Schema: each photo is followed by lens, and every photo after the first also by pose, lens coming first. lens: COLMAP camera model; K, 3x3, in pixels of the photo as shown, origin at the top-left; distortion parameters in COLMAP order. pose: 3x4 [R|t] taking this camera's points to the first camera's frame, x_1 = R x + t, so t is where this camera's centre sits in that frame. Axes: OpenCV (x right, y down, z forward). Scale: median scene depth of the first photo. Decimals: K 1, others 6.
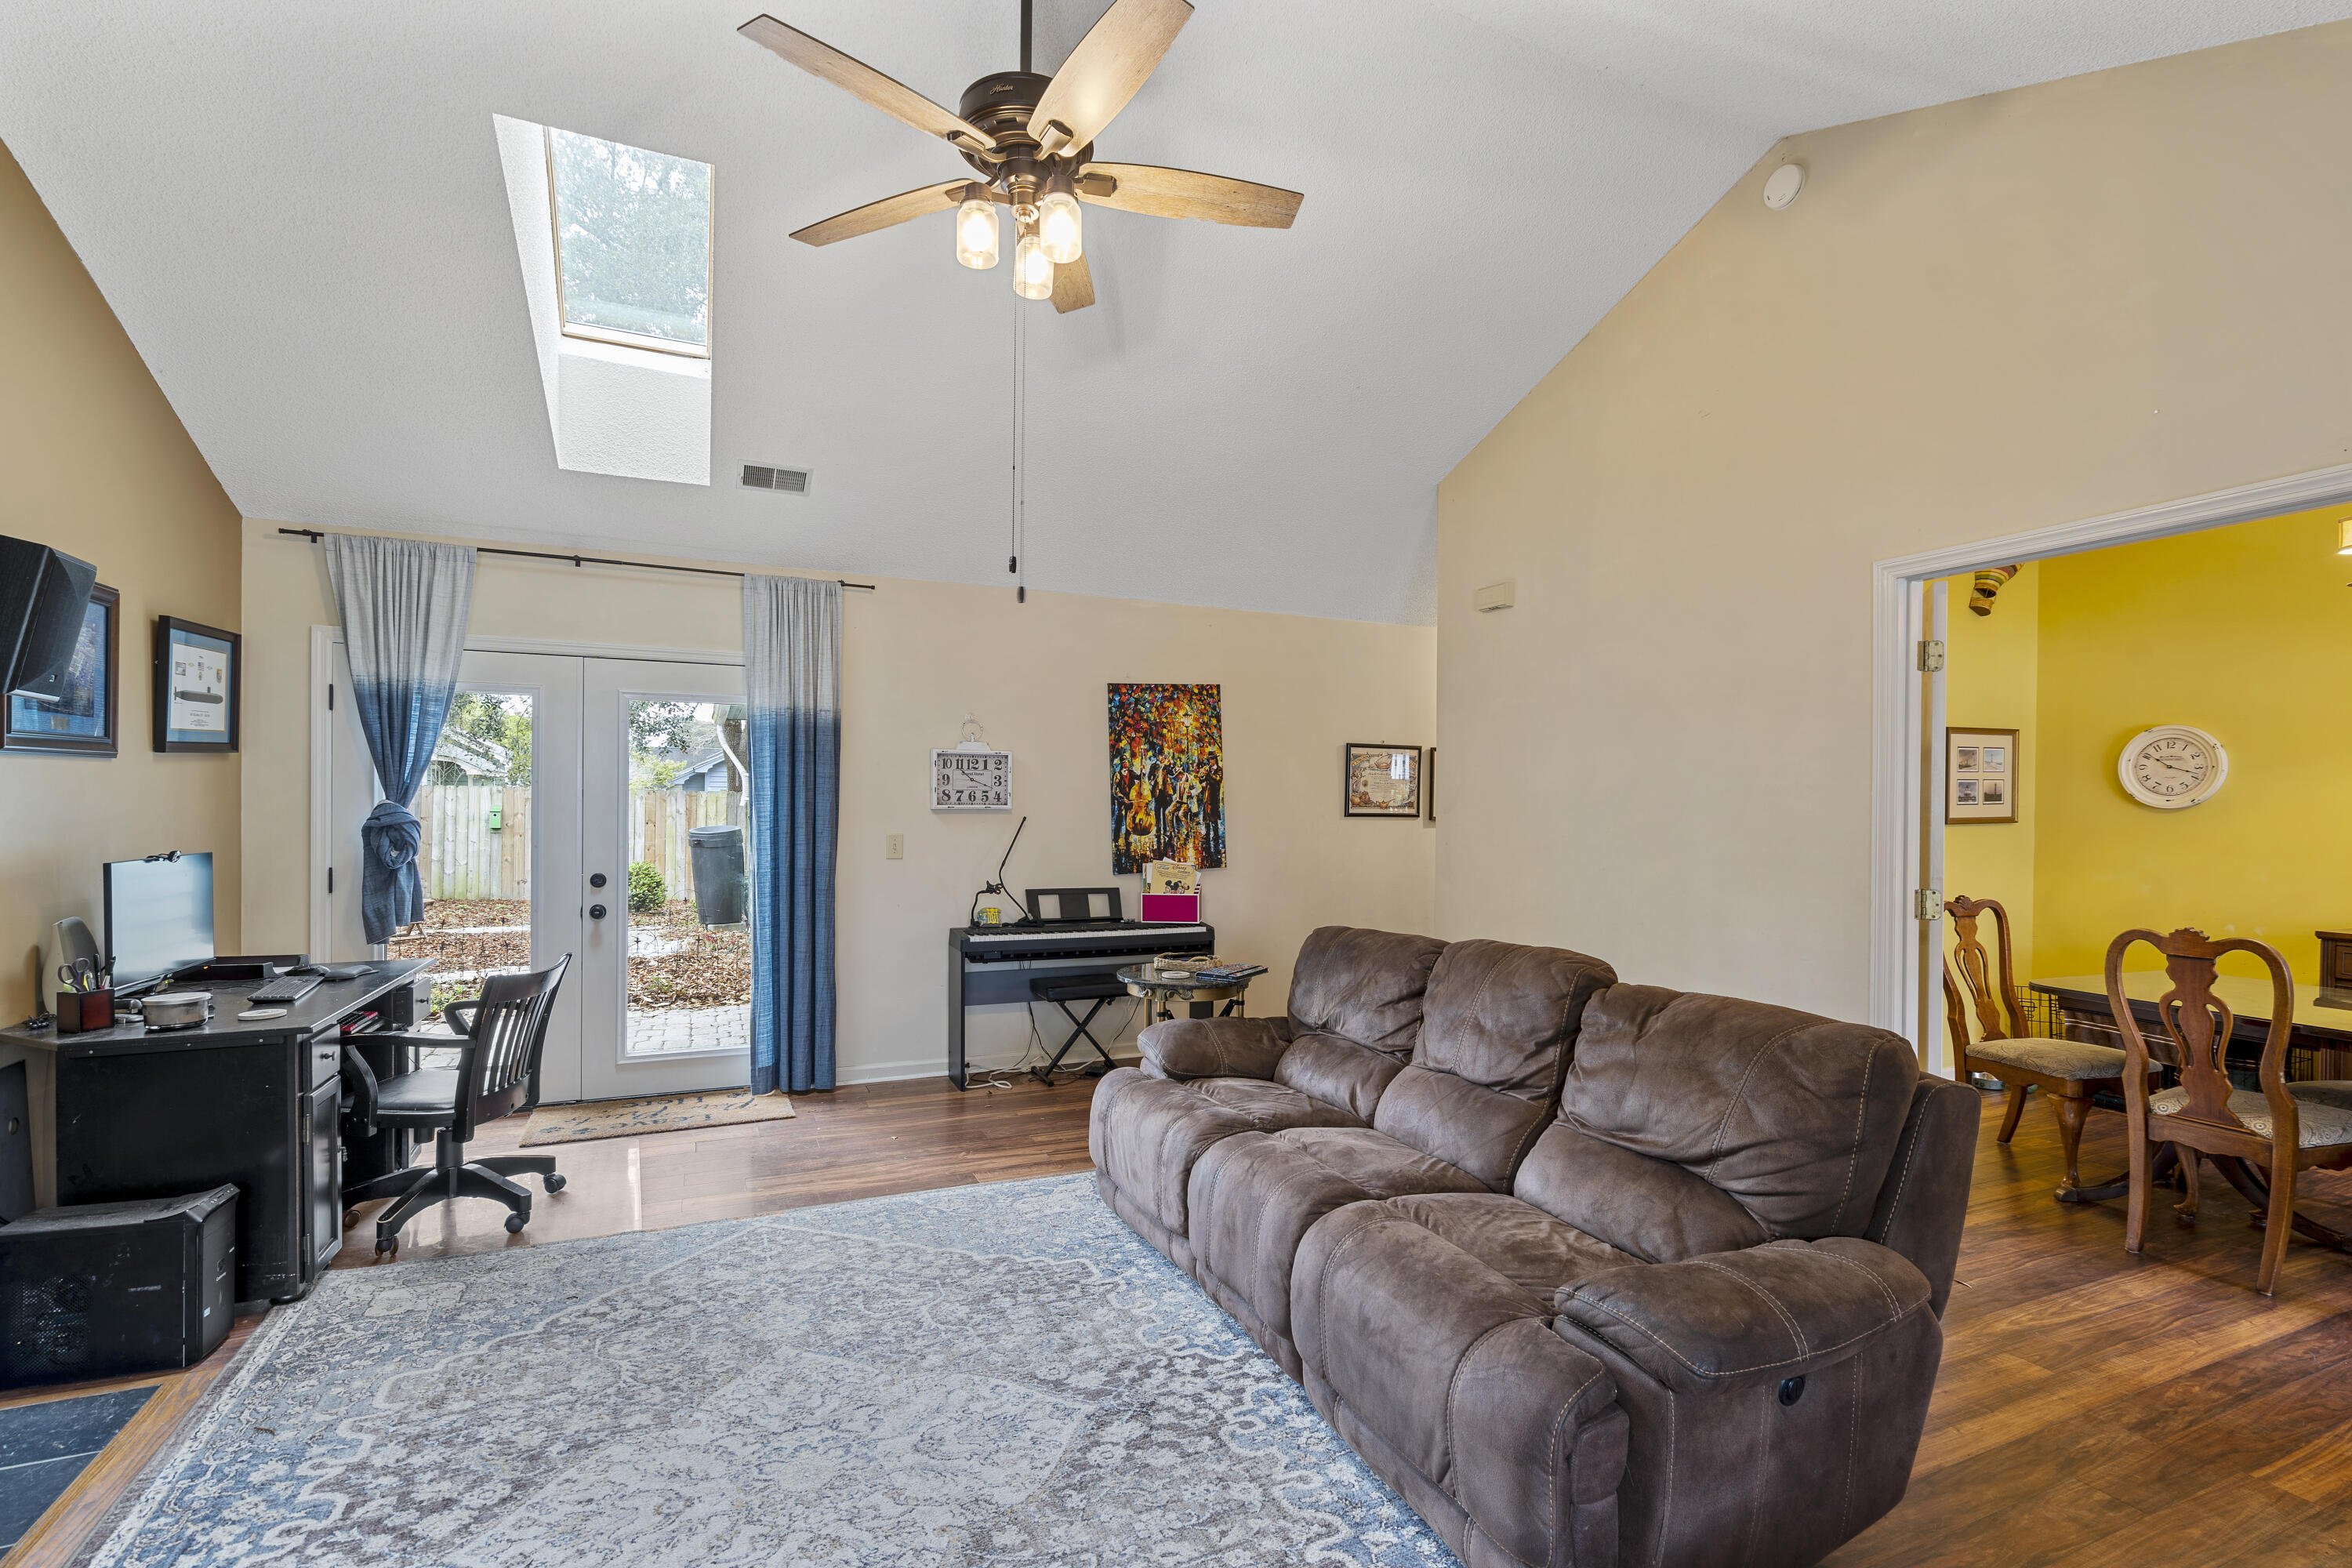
lens RADIAL K [[1082.7, 0, 1175.1], [0, 1082.7, 803.5], [0, 0, 1]] dist [0.000556, 0.001083]
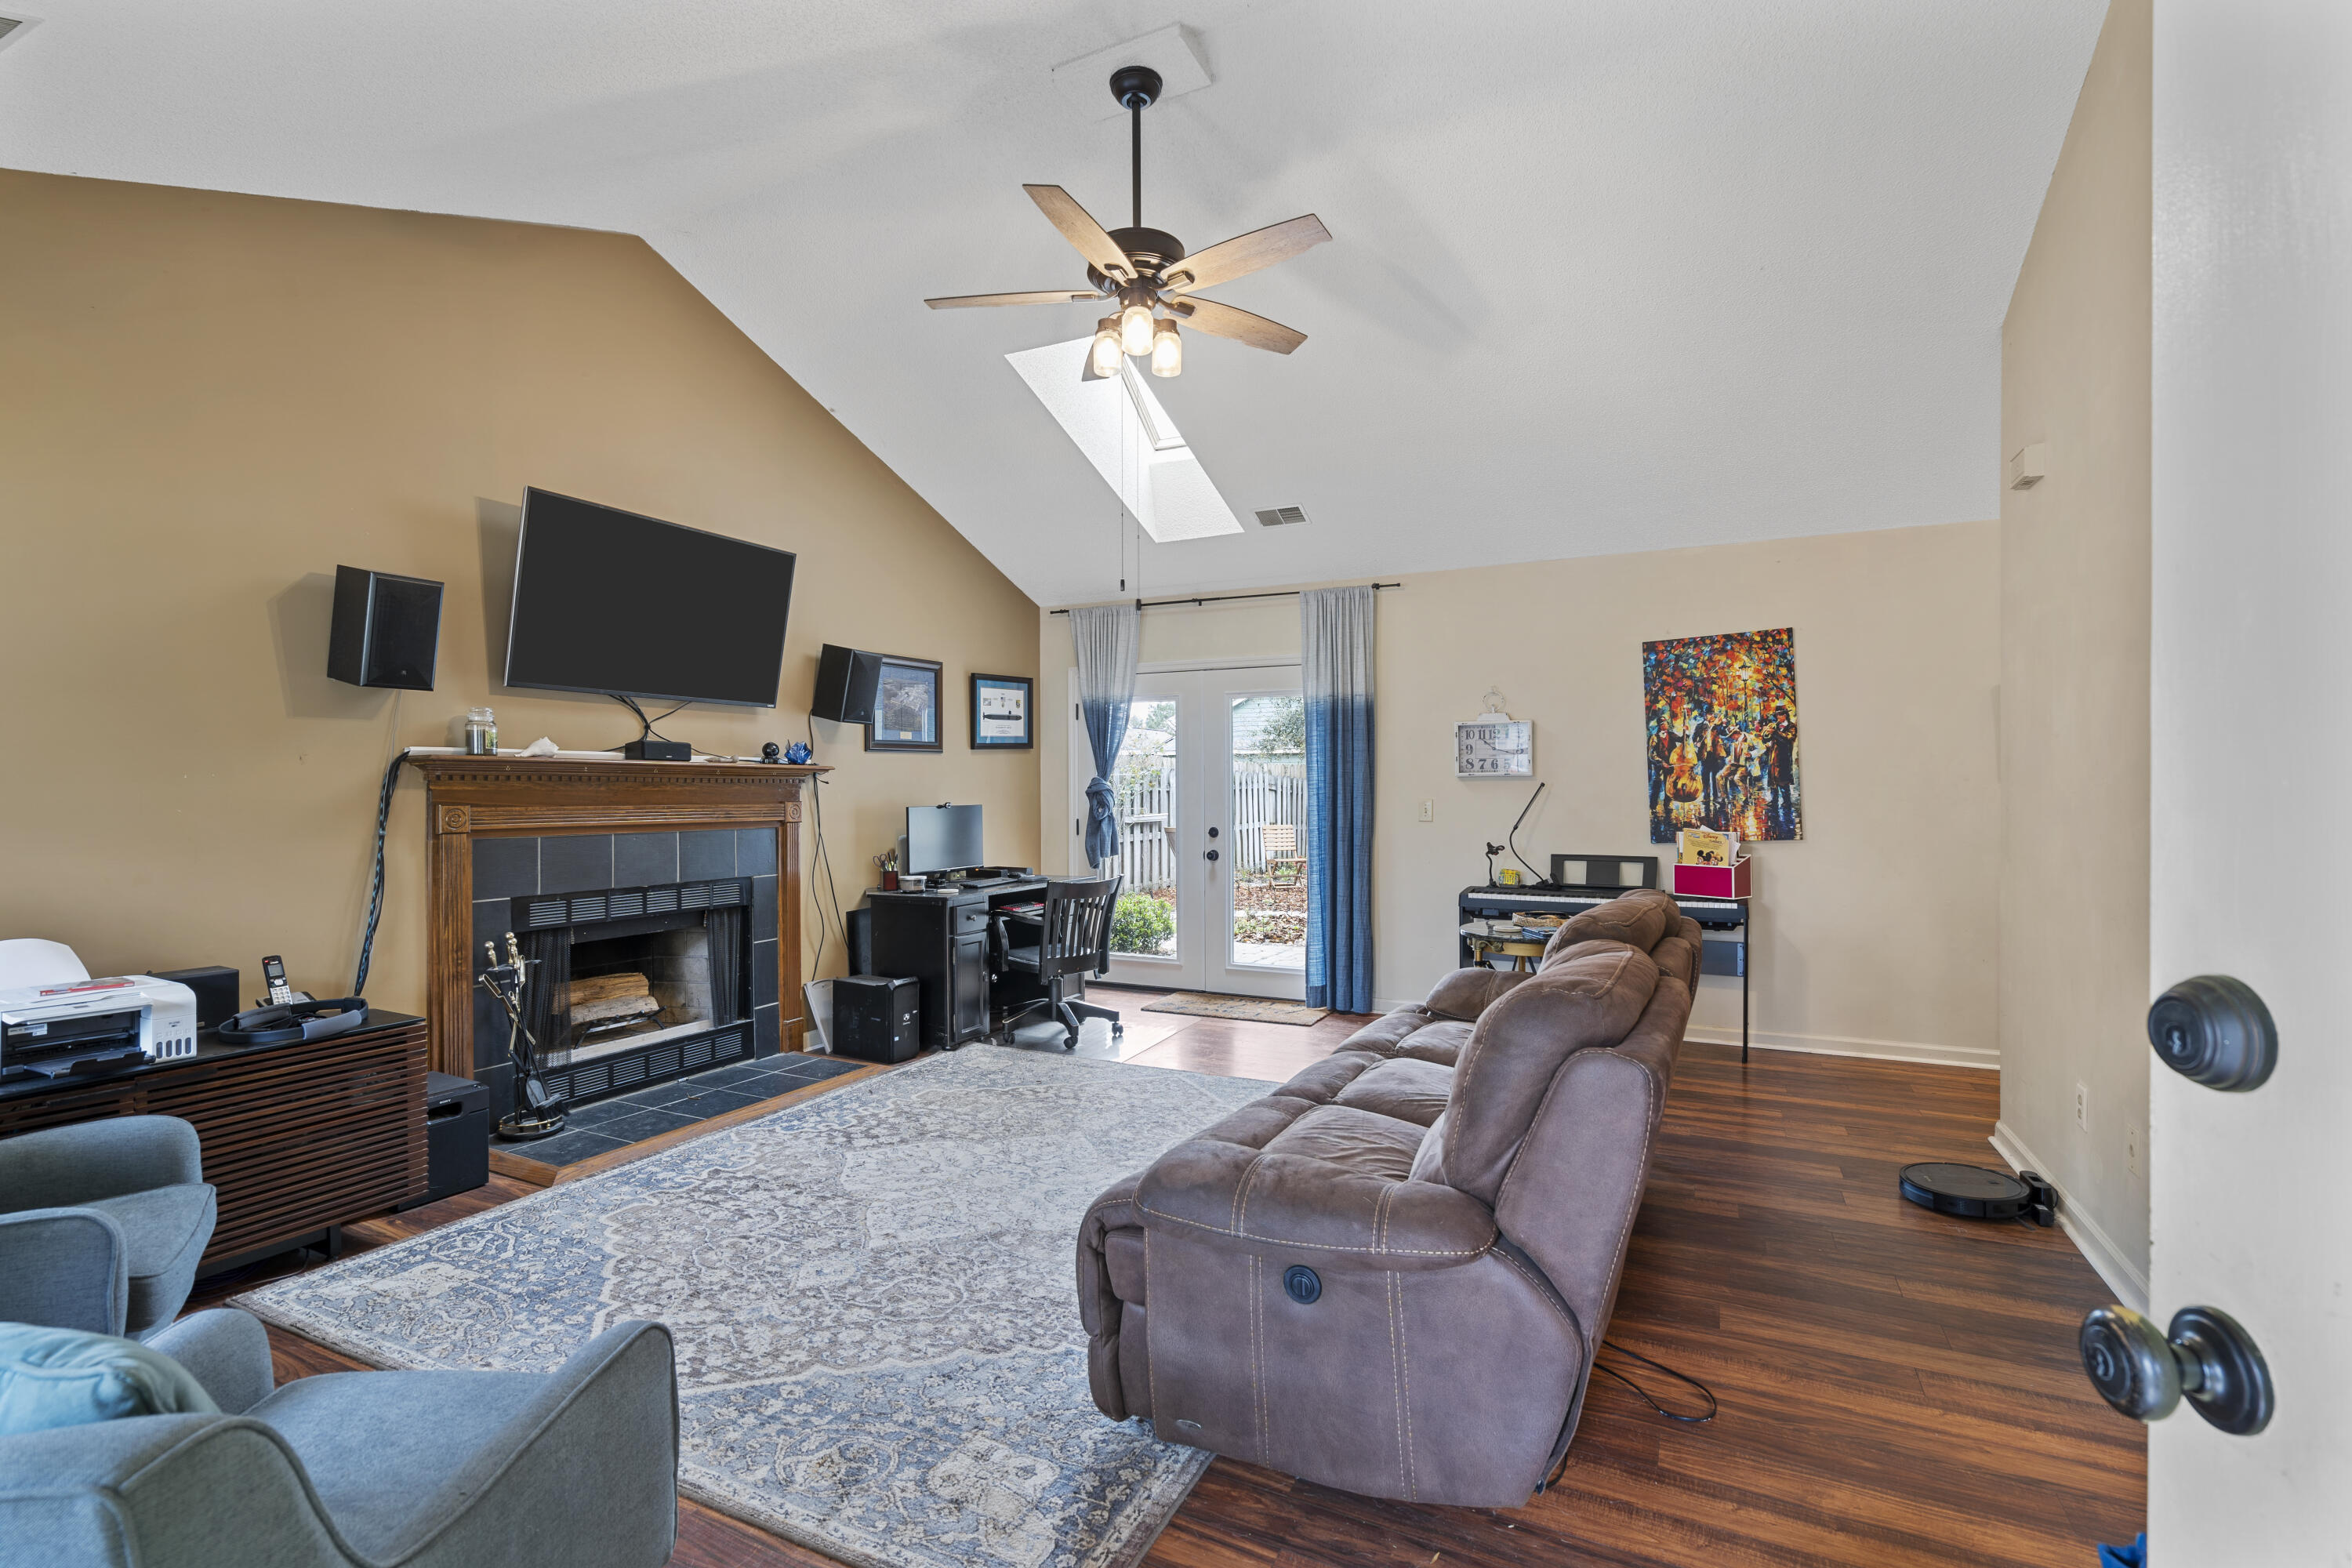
lens RADIAL K [[1085.1, 0, 1176.0], [0, 1085.1, 784.0], [0, 0, 1]] dist [-0.003548, 0.000110]
pose [[0.634171, -0.014325, -0.773060, 0.490537], [0.009459, 0.999897, -0.010768, 0.023976], [0.773135, -0.000483, 0.634242, 0.089438]]
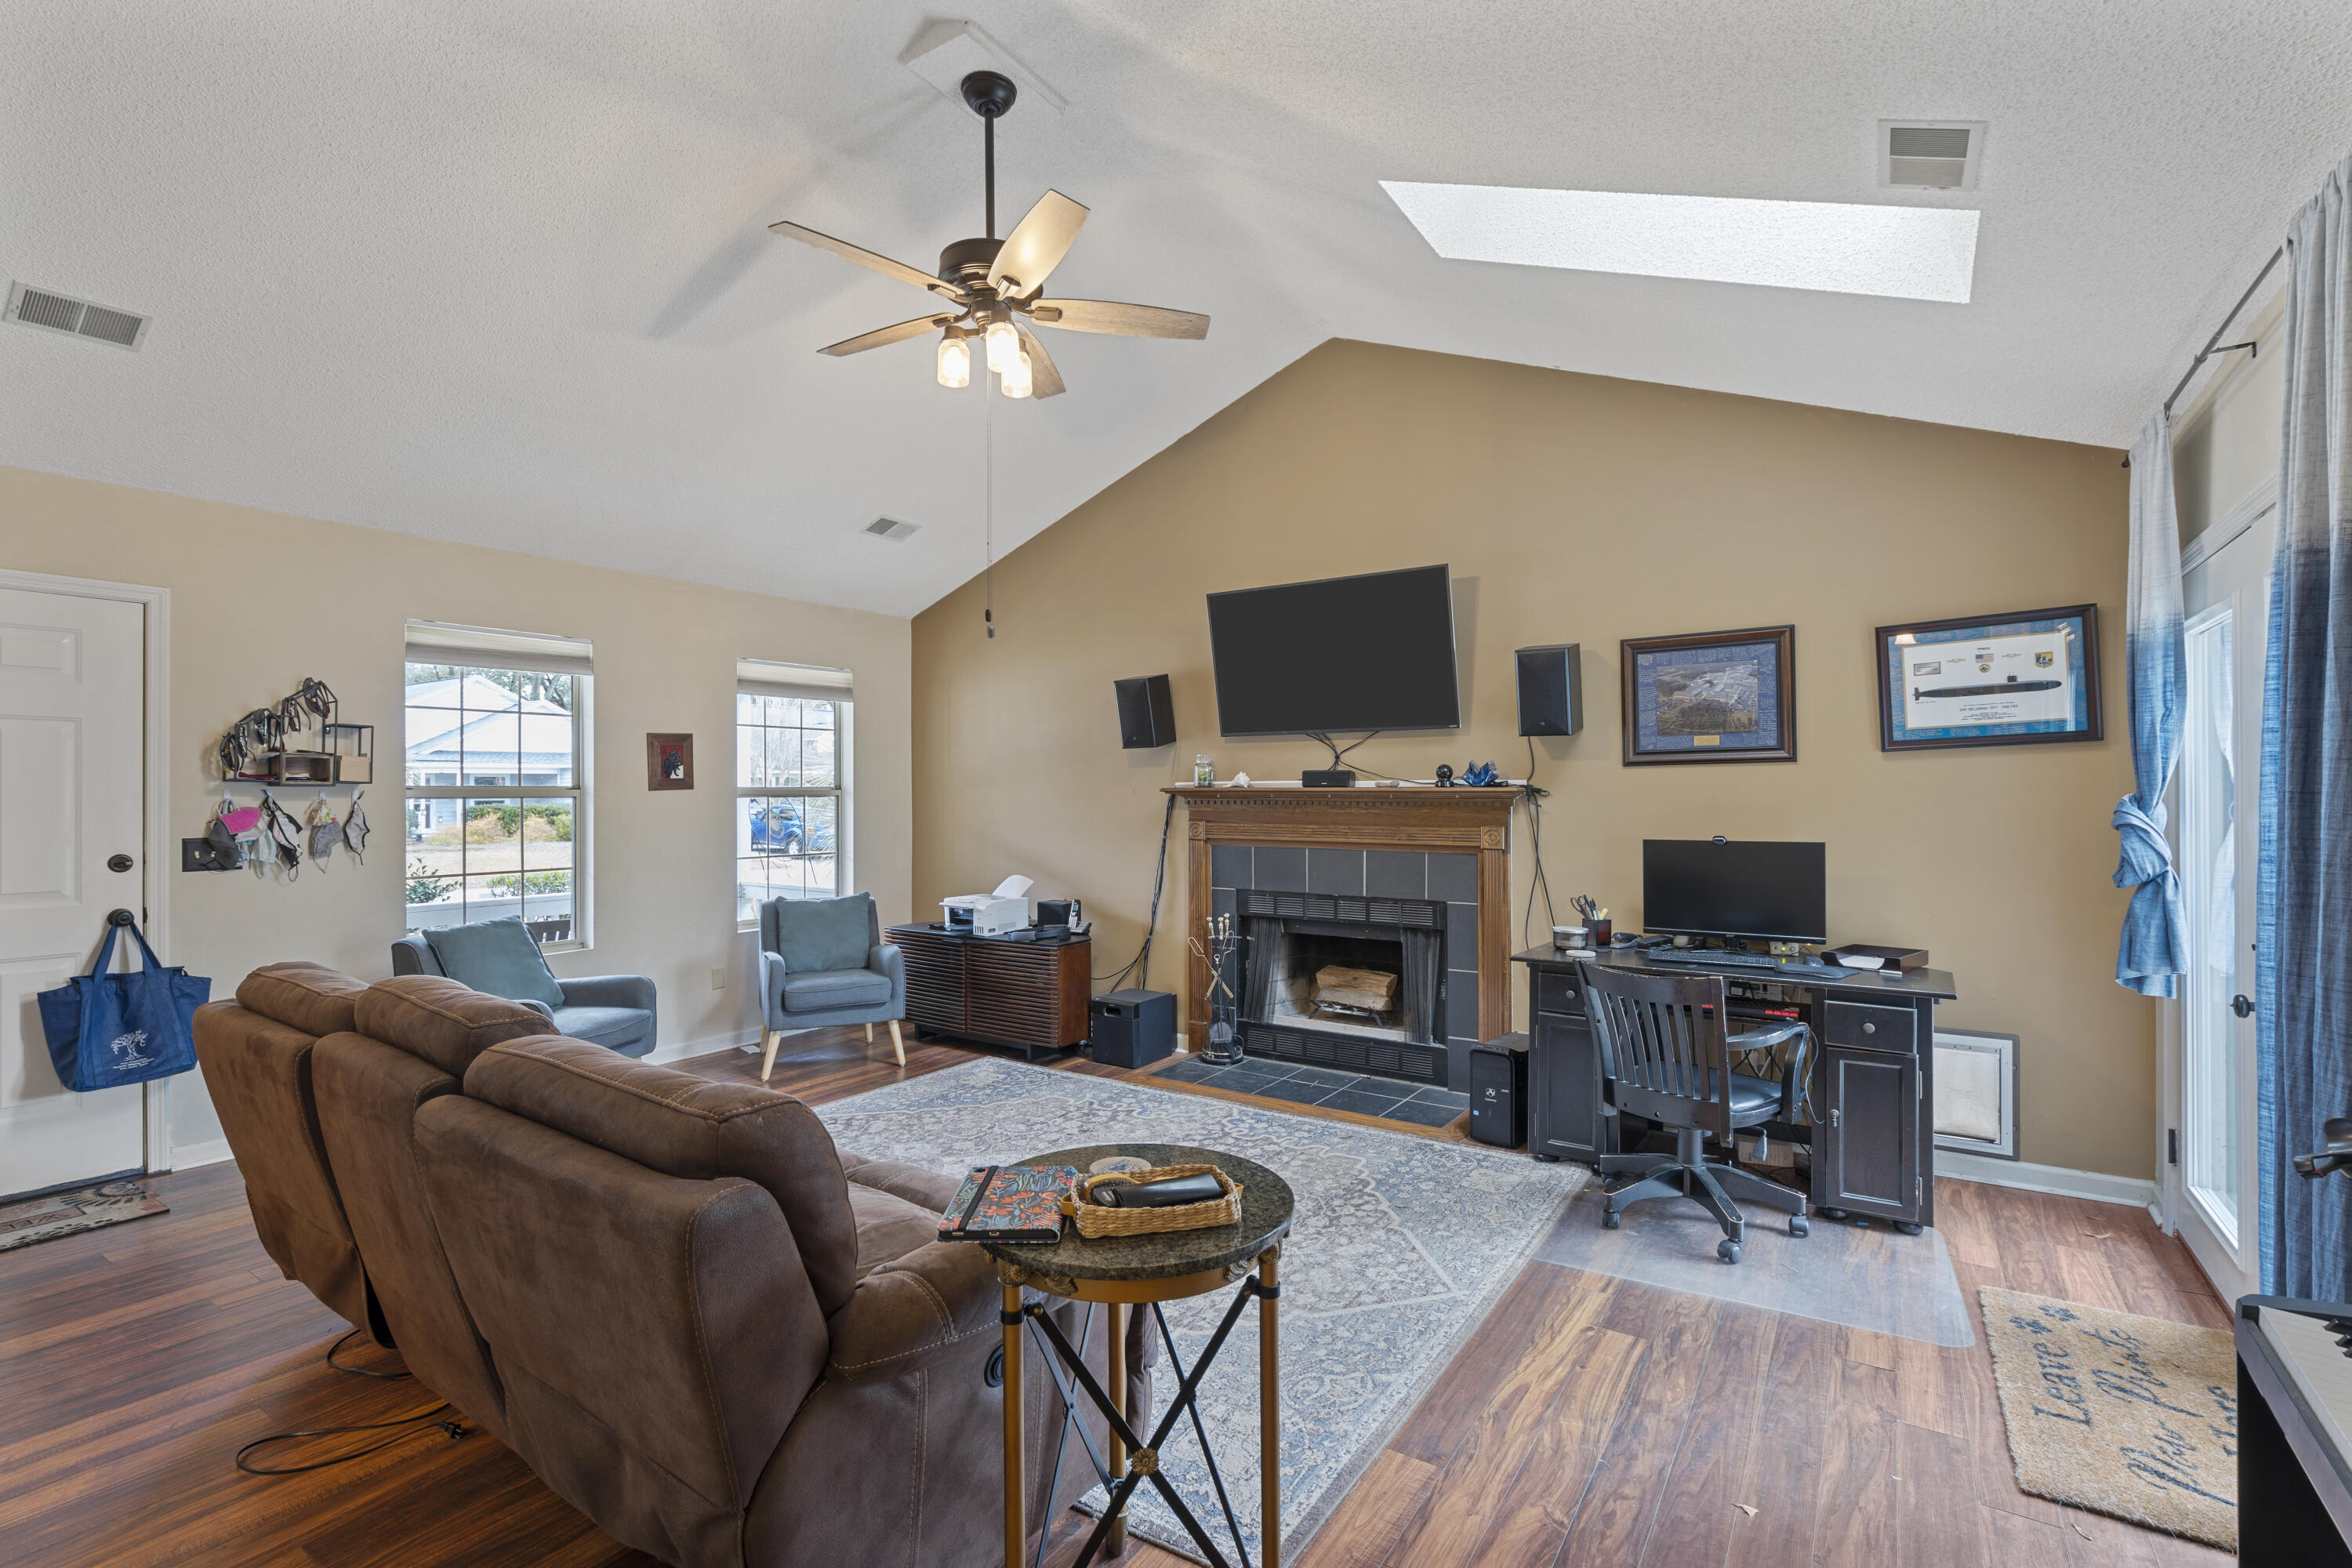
lens RADIAL K [[1052.0, 0, 1167.5], [0, 1052.0, 790.5], [0, 0, 1]] dist [-0.000543, 0.000234]
pose [[-0.854277, -0.015506, -0.519587, 0.168550], [-0.008648, 0.999841, -0.015621, 0.011191], [0.519747, -0.008852, -0.854275, 1.130719]]
